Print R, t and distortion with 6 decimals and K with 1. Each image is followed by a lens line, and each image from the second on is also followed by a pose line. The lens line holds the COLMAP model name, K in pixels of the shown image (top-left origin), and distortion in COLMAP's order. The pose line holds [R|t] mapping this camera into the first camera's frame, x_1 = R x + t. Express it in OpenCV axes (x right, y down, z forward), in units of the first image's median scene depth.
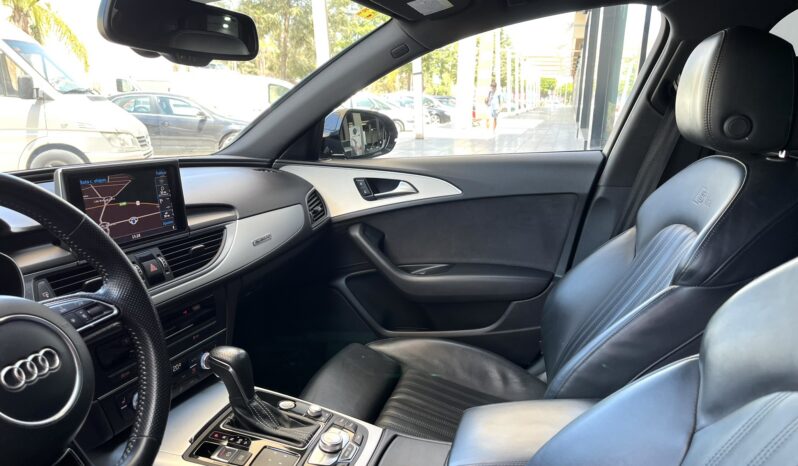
lens RADIAL K [[608.0, 0, 398.6], [0, 608.0, 236.6], [0, 0, 1]] dist [0.048659, -0.069459]
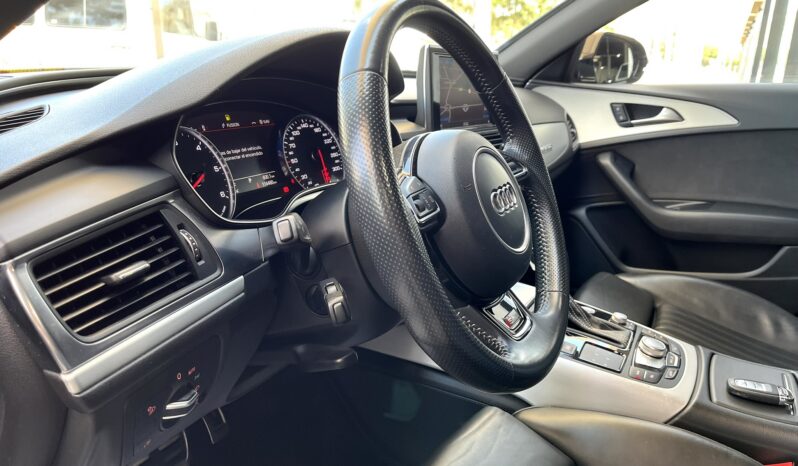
lens RADIAL K [[608.0, 0, 398.5], [0, 608.0, 226.9], [0, 0, 1]] dist [0.048659, -0.069459]
pose [[0.975931, 0.090534, -0.198398, -0.254487], [-0.081881, 0.995315, 0.051406, 0.100813], [0.202122, -0.033923, 0.978773, -0.015872]]
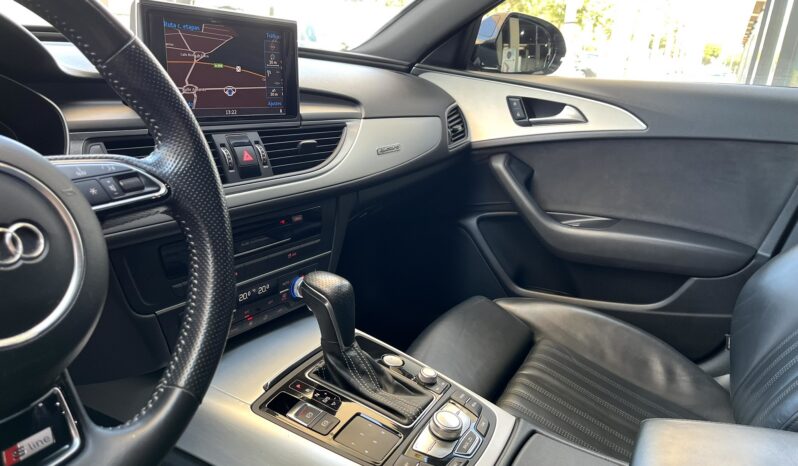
lens RADIAL K [[608.0, 0, 401.2], [0, 608.0, 228.4], [0, 0, 1]] dist [0.048659, -0.069459]
pose [[0.972531, 0.145387, -0.181788, -0.049901], [-0.132901, 0.987965, 0.079139, 0.042749], [0.191106, -0.052806, 0.980148, 0.225958]]
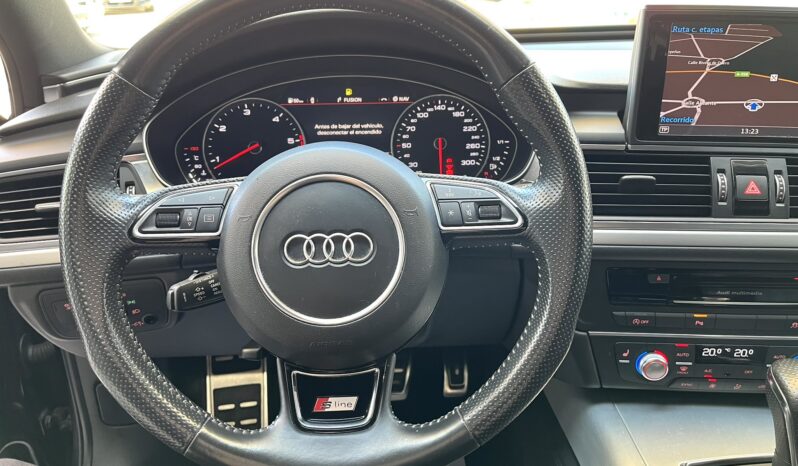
lens RADIAL K [[608.0, 0, 410.3], [0, 608.0, 224.6], [0, 0, 1]] dist [0.048659, -0.069459]
pose [[0.295498, 0.349676, -0.889049, 0.039235], [-0.193483, 0.933226, 0.302742, -0.026643], [0.935545, 0.082556, 0.343423, 0.378556]]
